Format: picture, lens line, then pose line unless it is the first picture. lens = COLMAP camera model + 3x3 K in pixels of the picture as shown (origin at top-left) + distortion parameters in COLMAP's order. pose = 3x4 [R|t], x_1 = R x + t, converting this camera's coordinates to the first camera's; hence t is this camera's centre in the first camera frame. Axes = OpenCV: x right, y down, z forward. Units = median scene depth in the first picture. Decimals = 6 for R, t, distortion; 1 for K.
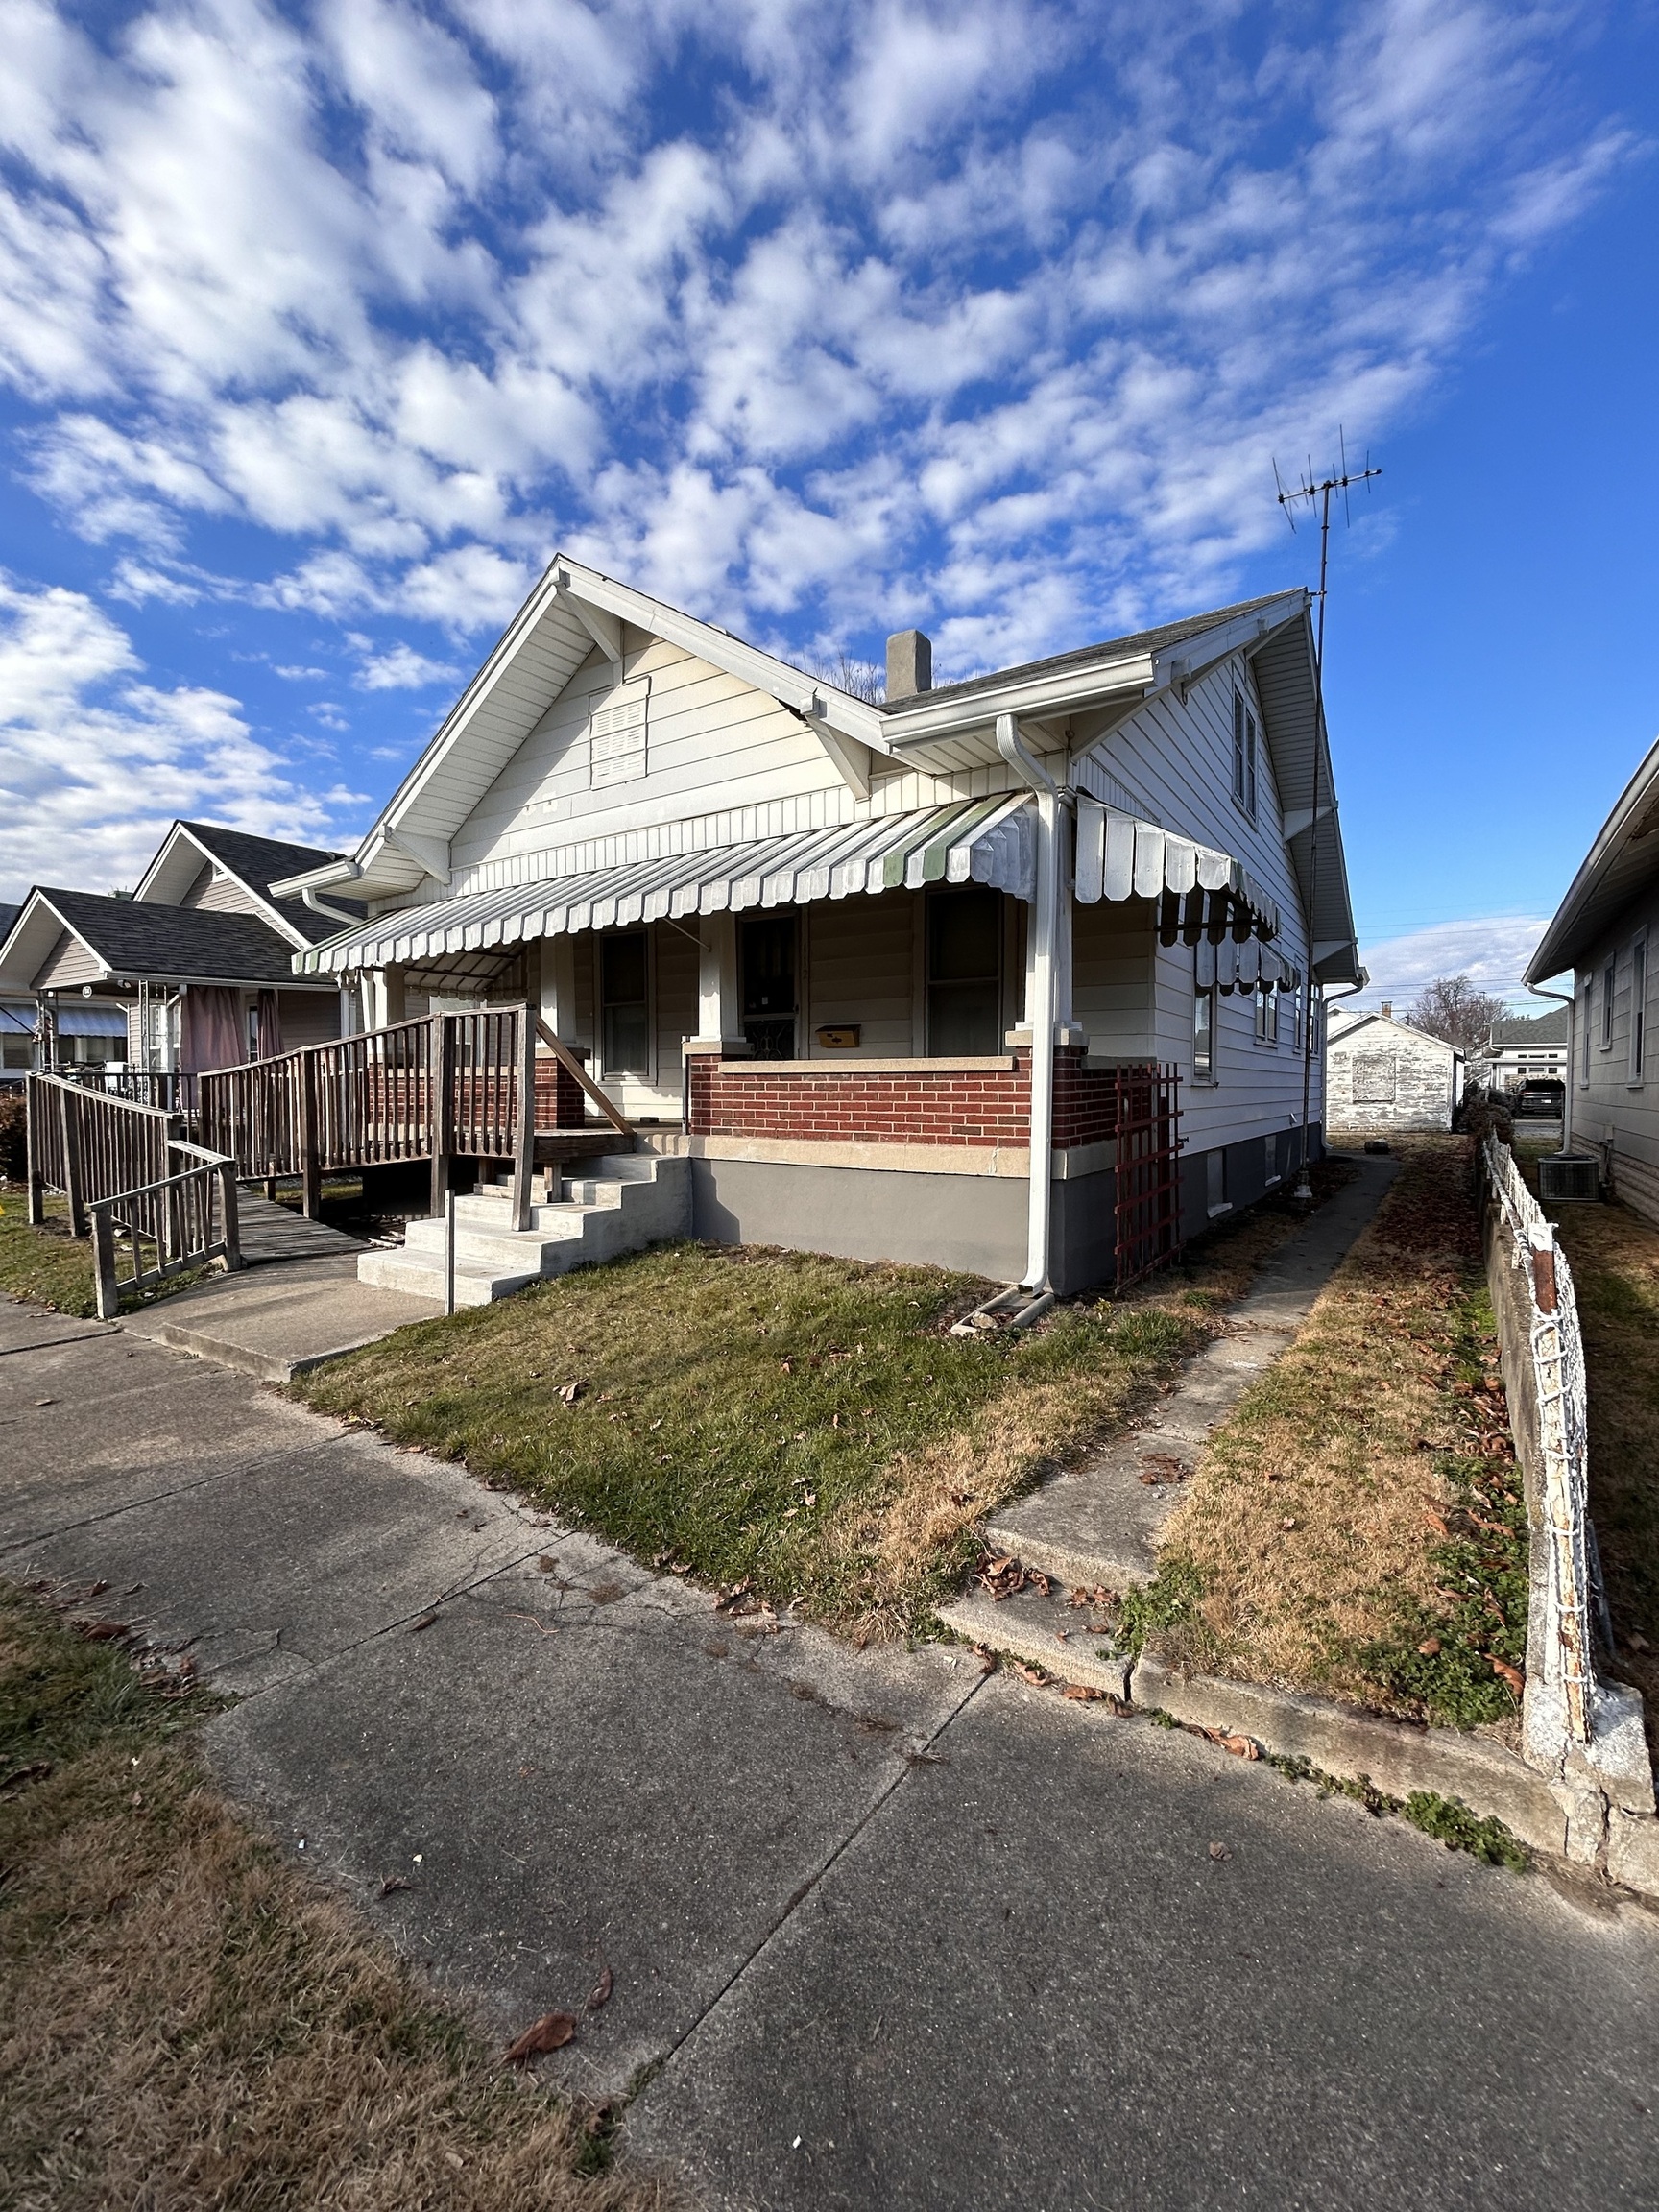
lens RADIAL K [[922.9, 0, 829.5], [0, 922.9, 1106.0], [0, 0, 1]] dist [0.001061, 0.000135]
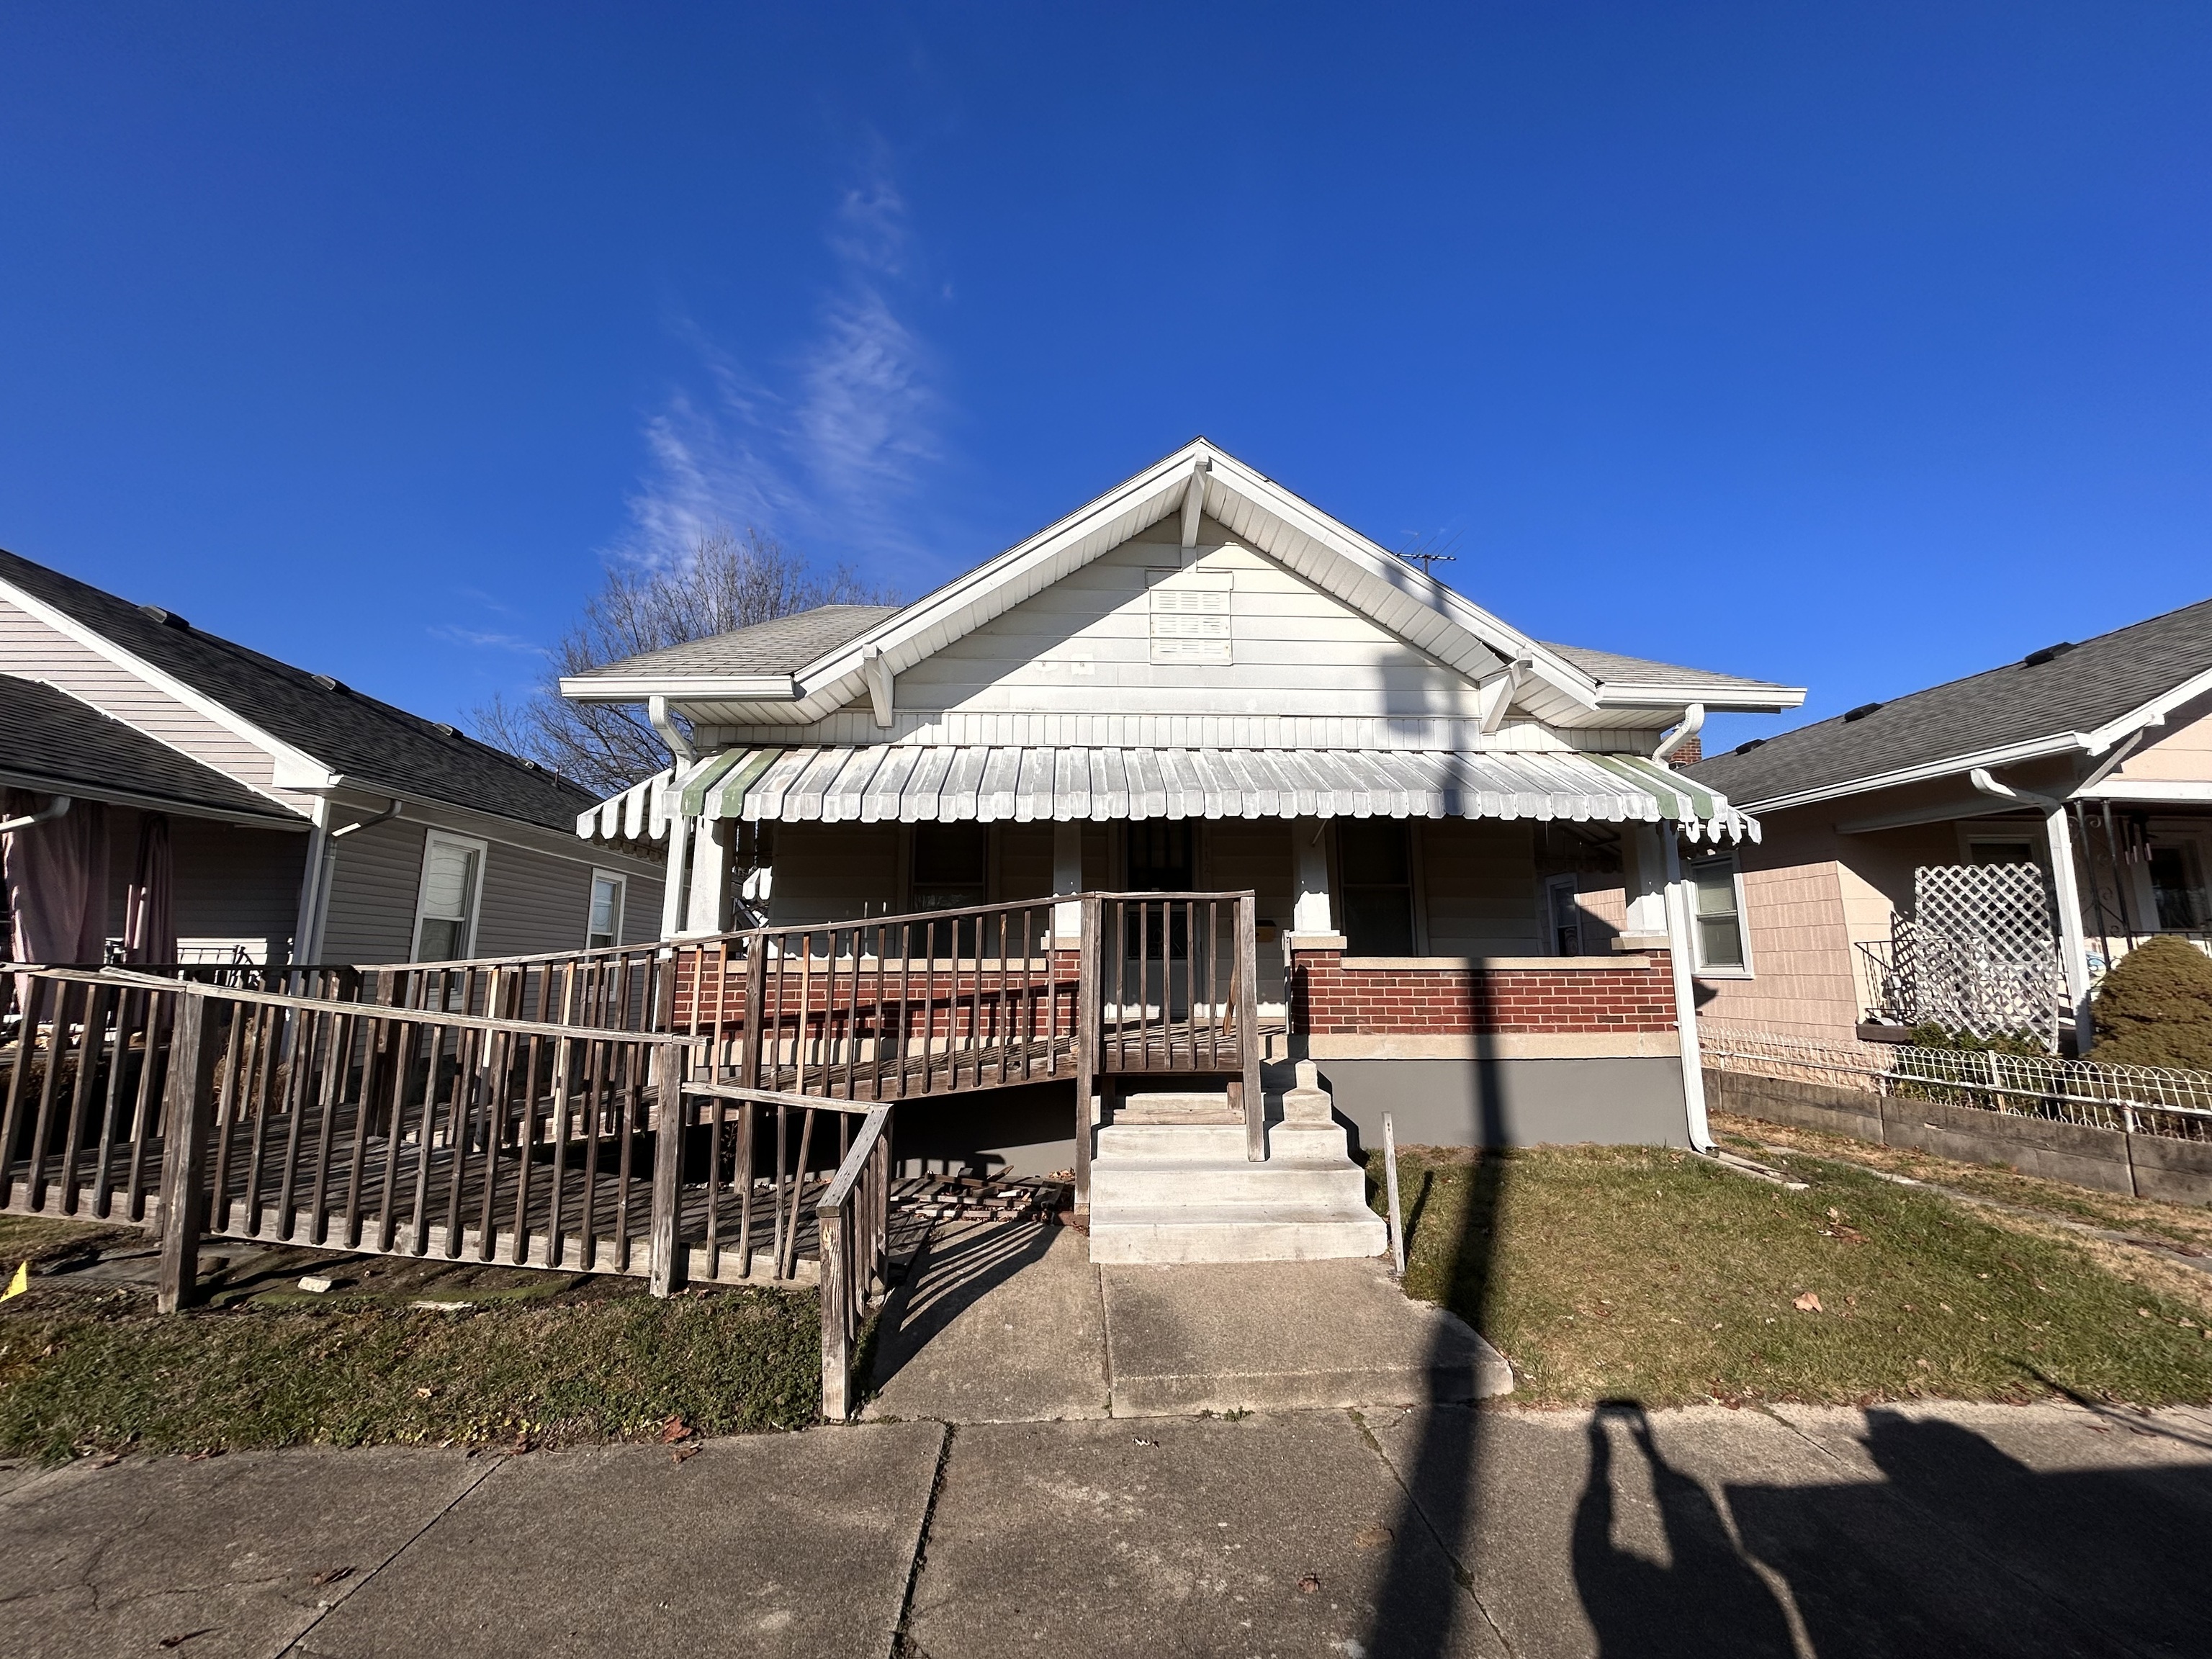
lens RADIAL K [[883.8, 0, 1106.0], [0, 883.8, 829.5], [0, 0, 1]] dist [0.000549, 0.000213]
pose [[0.803406, 0.094865, 0.587827, -1.017543], [0.016865, 0.983205, -0.181722, -0.017038], [-0.595193, 0.155911, 0.788313, 0.434758]]
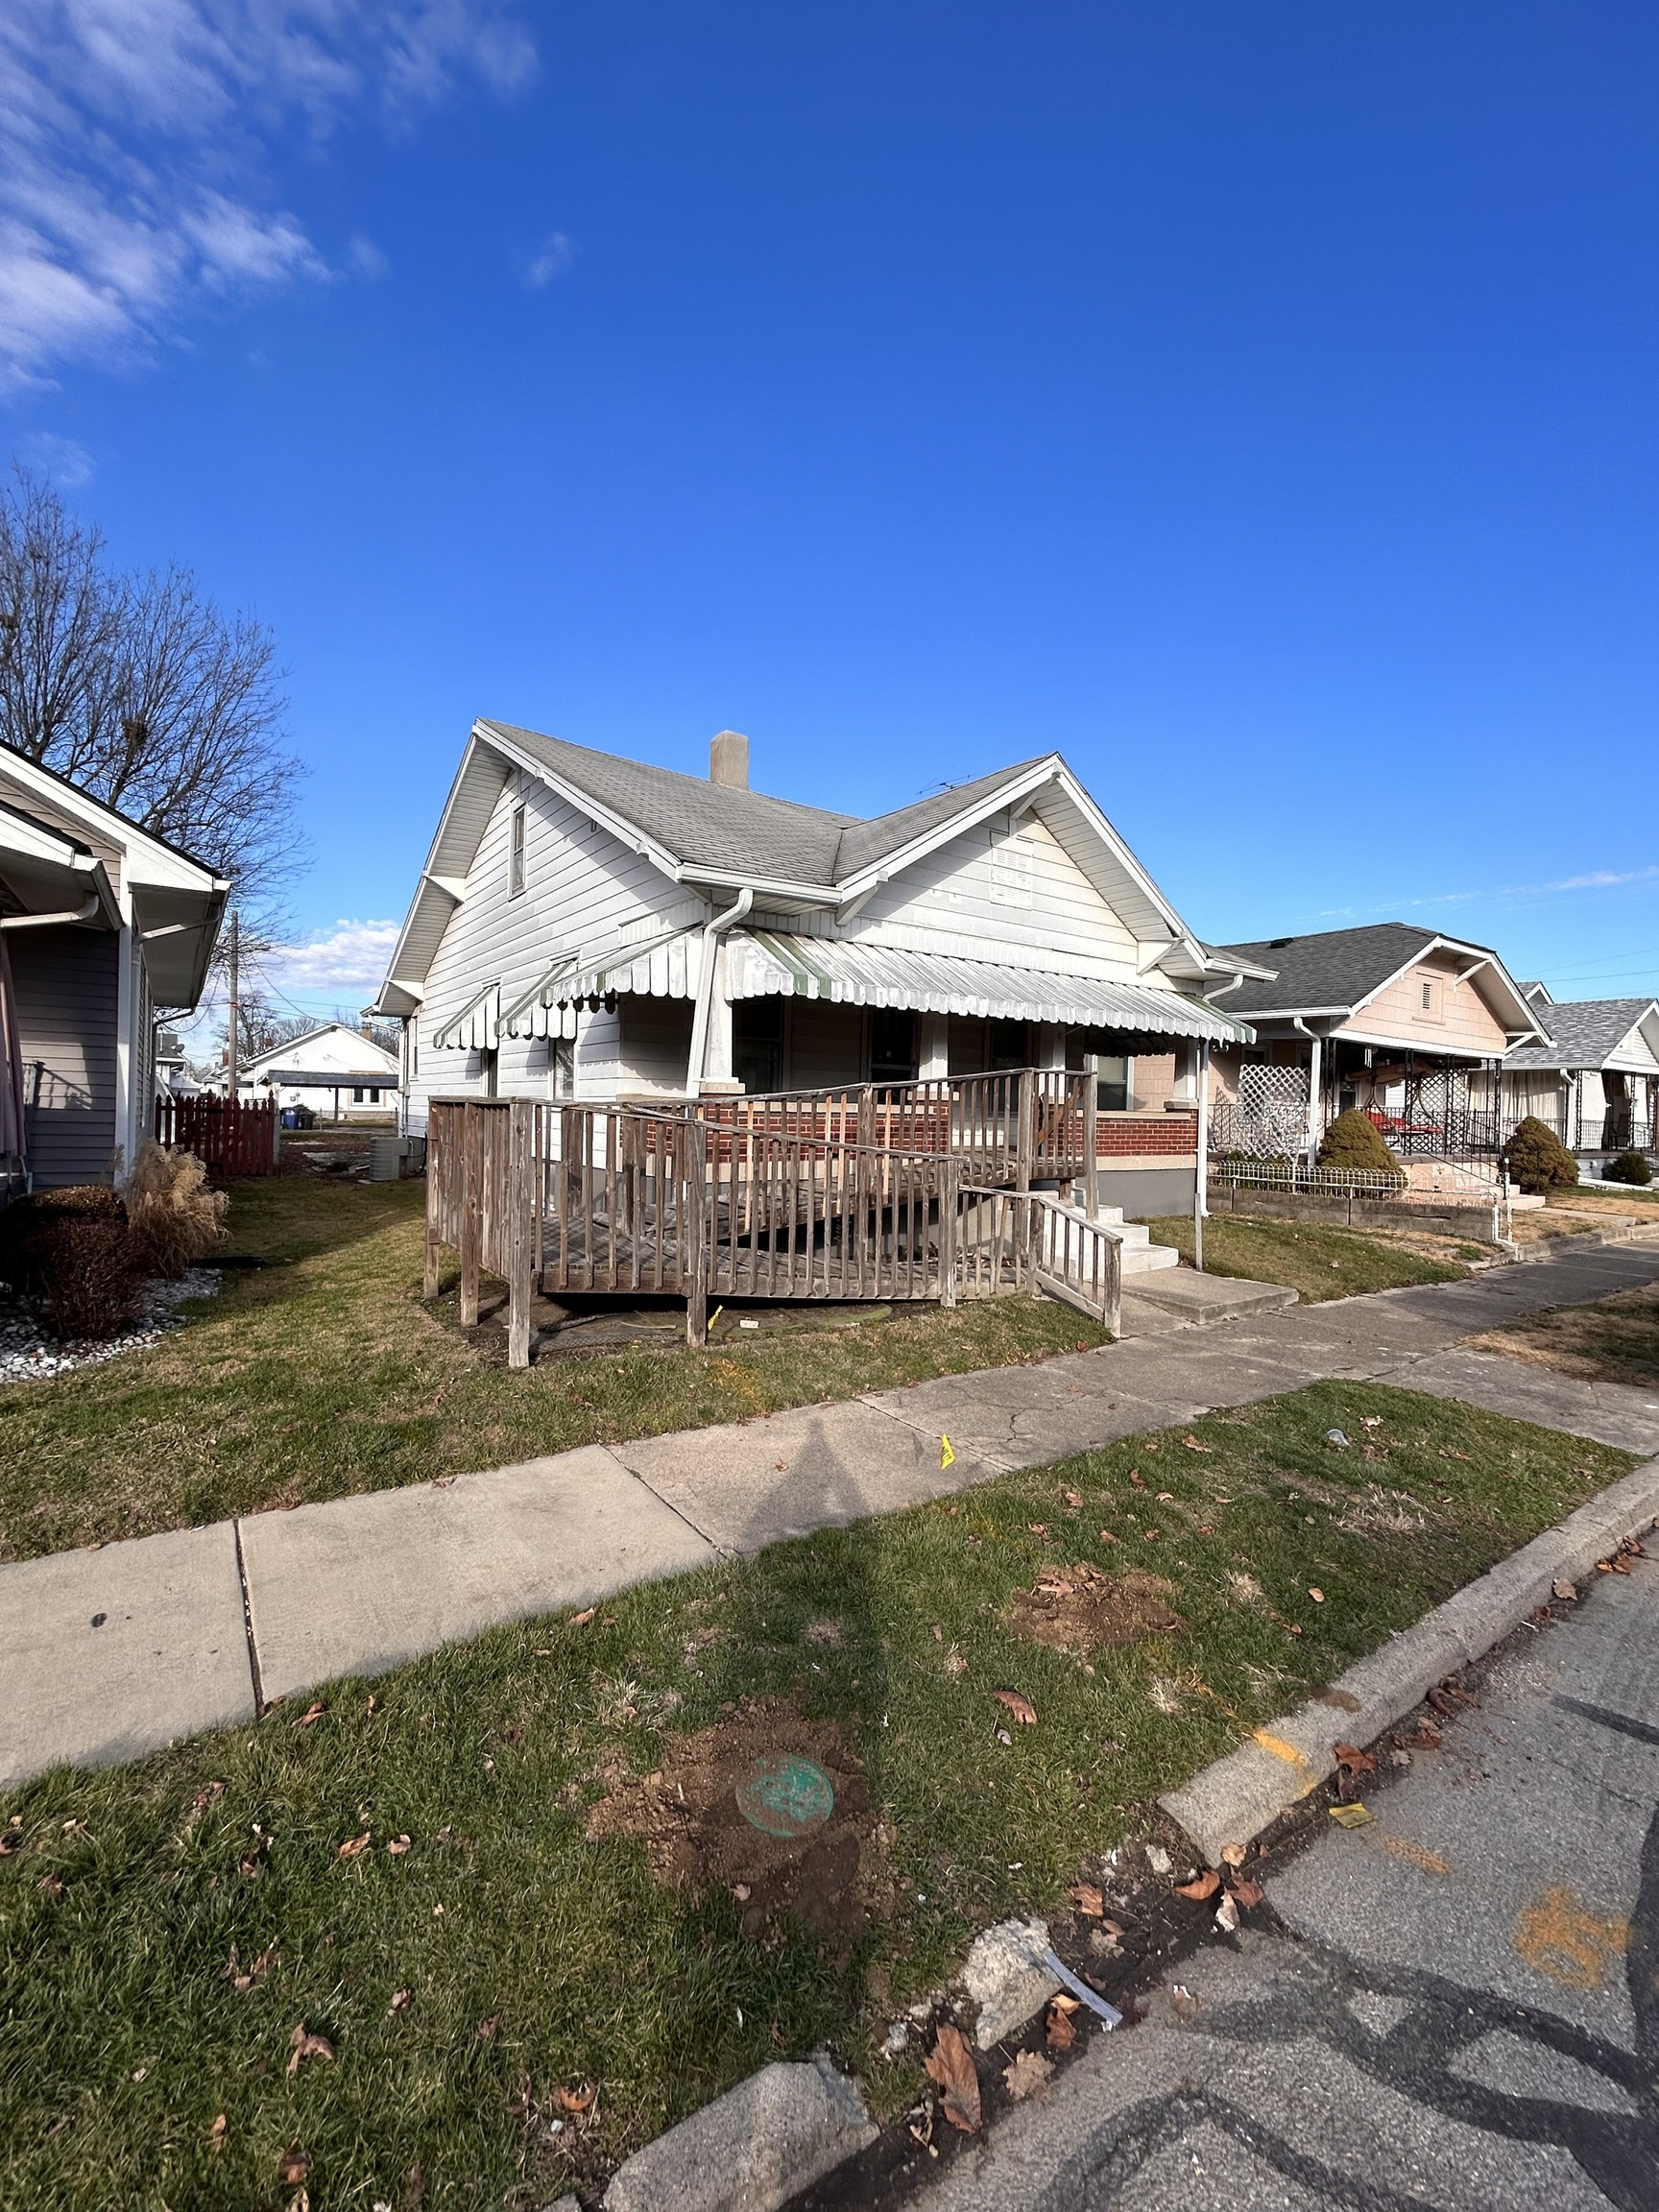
lens RADIAL K [[922.9, 0, 829.5], [0, 922.9, 1106.0], [0, 0, 1]] dist [0.001061, 0.000135]
pose [[0.361895, 0.014772, 0.932102, -1.989908], [-0.001292, 0.999881, -0.015344, -0.033060], [-0.932218, 0.004348, 0.361871, 0.928147]]
